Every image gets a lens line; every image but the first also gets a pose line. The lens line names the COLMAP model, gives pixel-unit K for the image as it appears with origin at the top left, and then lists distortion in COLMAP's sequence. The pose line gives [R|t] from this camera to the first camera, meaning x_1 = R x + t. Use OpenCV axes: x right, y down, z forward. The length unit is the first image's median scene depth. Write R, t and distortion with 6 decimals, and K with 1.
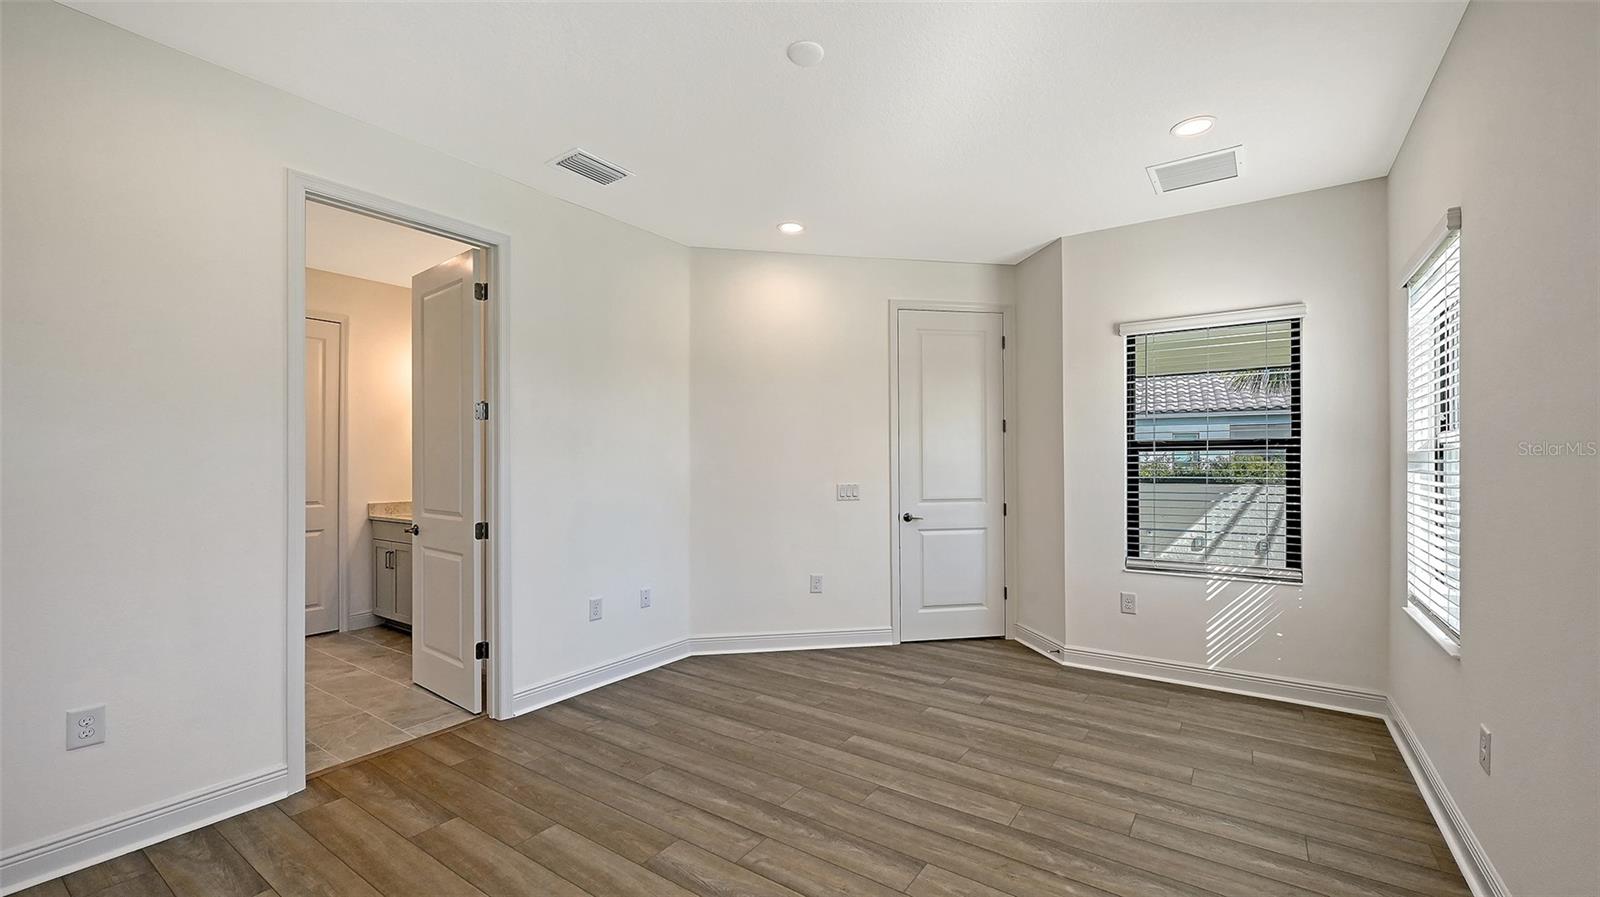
lens RADIAL K [[642.4, 0, 816.6], [0, 642.4, 455.1], [0, 0, 1]] dist [0.000523, -0.000294]
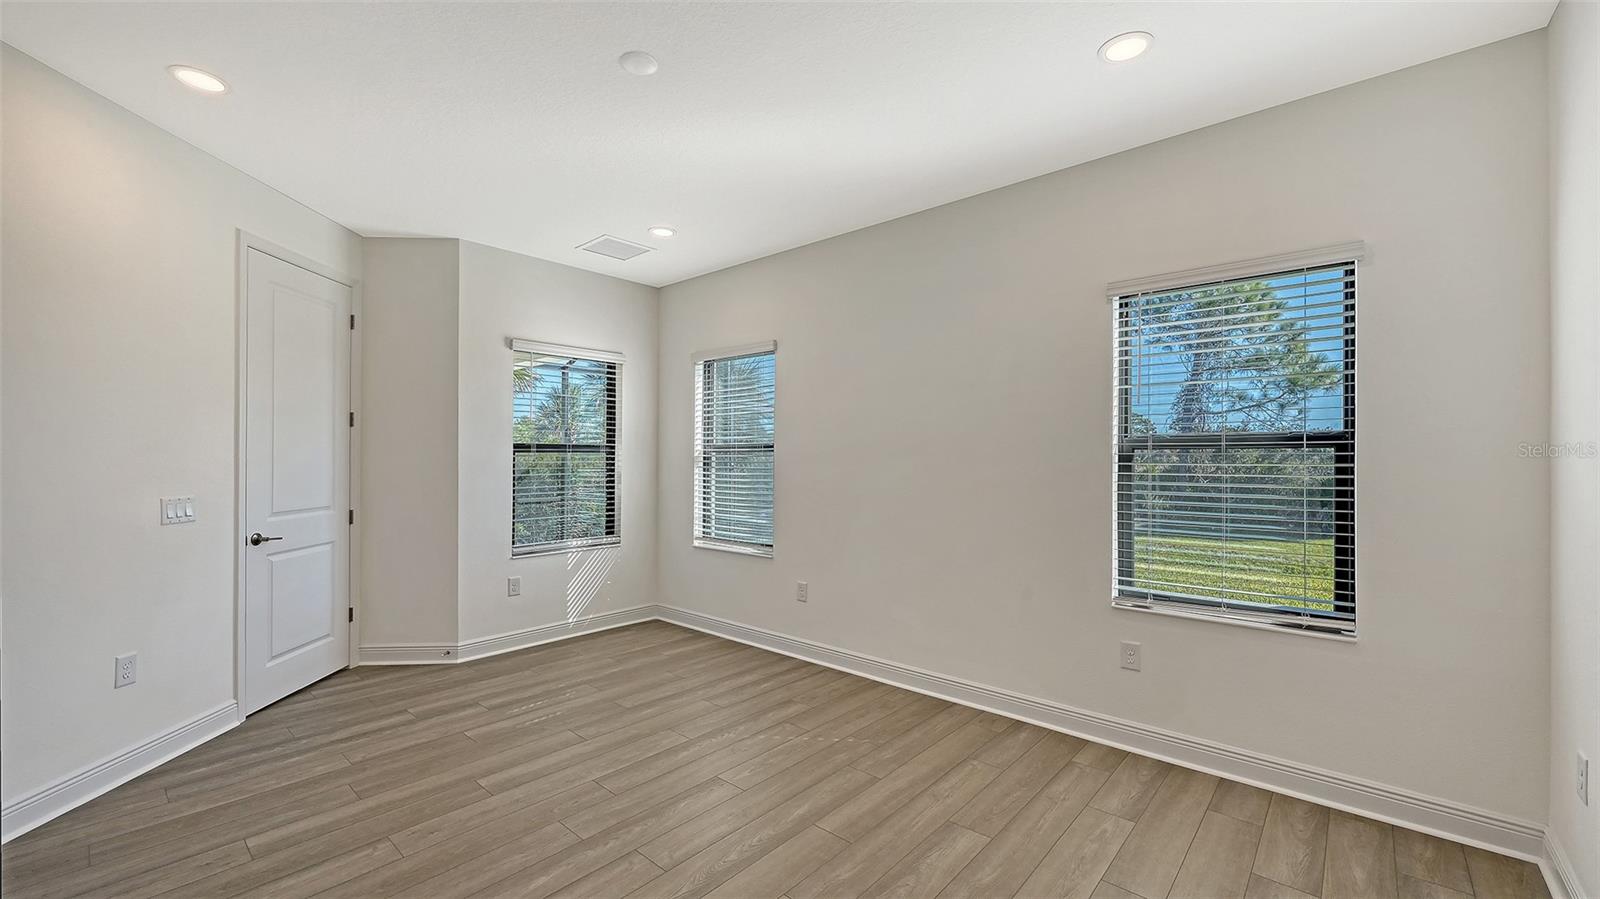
lens RADIAL K [[642.4, 0, 801.1], [0, 642.4, 455.4], [0, 0, 1]] dist [0.000523, -0.000294]
pose [[0.125389, 0.005531, 0.992092, -0.675831], [-0.016262, 0.999862, -0.003518, -0.006355], [-0.991974, -0.015692, 0.125461, 0.418464]]
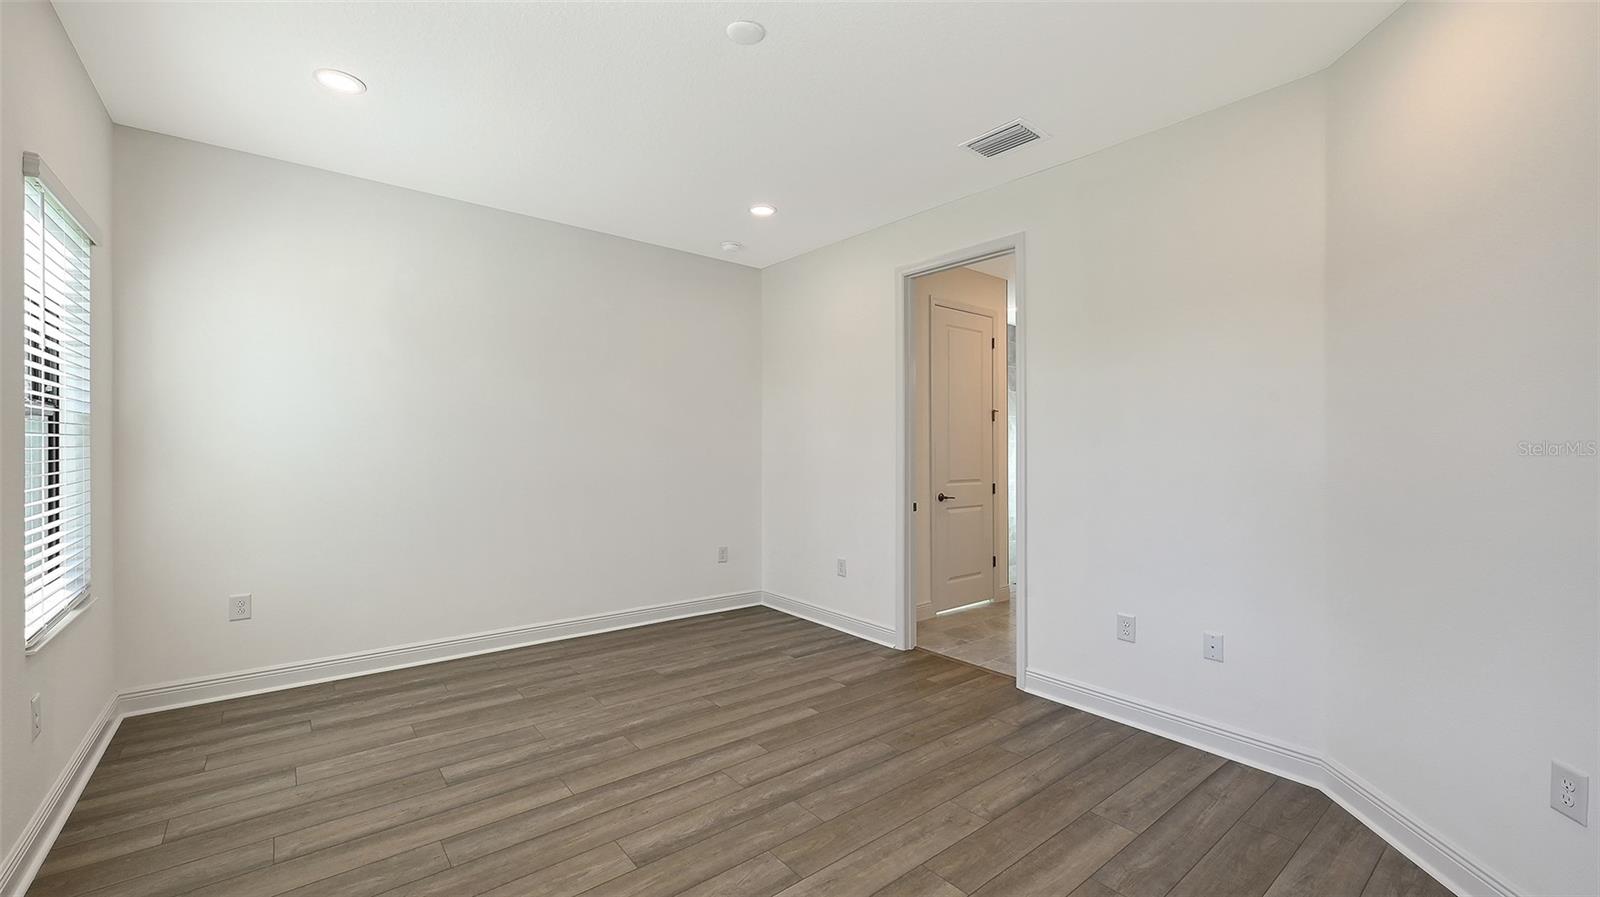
lens RADIAL K [[642.4, 0, 790.5], [0, 642.4, 450.0], [0, 0, 1]] dist [0.000523, -0.000294]
pose [[-0.298039, 0.004138, -0.954545, 0.621369], [0.003292, 0.999989, 0.003307, 0.010692], [0.954548, -0.002157, -0.298050, 0.924515]]
